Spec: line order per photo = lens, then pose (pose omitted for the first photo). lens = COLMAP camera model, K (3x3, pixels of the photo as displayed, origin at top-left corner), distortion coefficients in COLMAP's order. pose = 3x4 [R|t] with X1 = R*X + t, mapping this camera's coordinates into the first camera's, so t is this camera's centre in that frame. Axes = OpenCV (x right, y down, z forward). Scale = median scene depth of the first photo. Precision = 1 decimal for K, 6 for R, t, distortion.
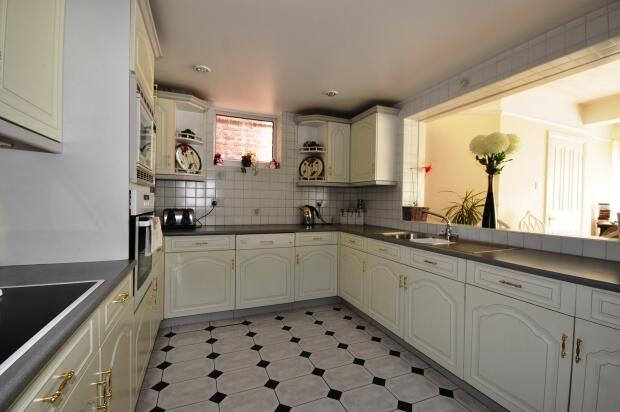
lens RADIAL K [[274.9, 0, 309.1], [0, 274.9, 206.5], [0, 0, 1]] dist [-0.001175, 0.000013]
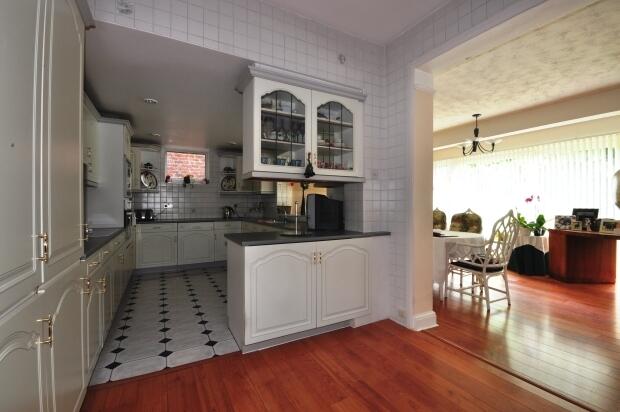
lens RADIAL K [[274.9, 0, 310.9], [0, 274.9, 204.2], [0, 0, 1]] dist [-0.001175, 0.000013]
pose [[0.993397, -0.019805, 0.113009, 0.320547], [0.022157, 0.999562, -0.019594, 0.027266], [-0.112571, 0.021969, 0.993401, -0.709513]]
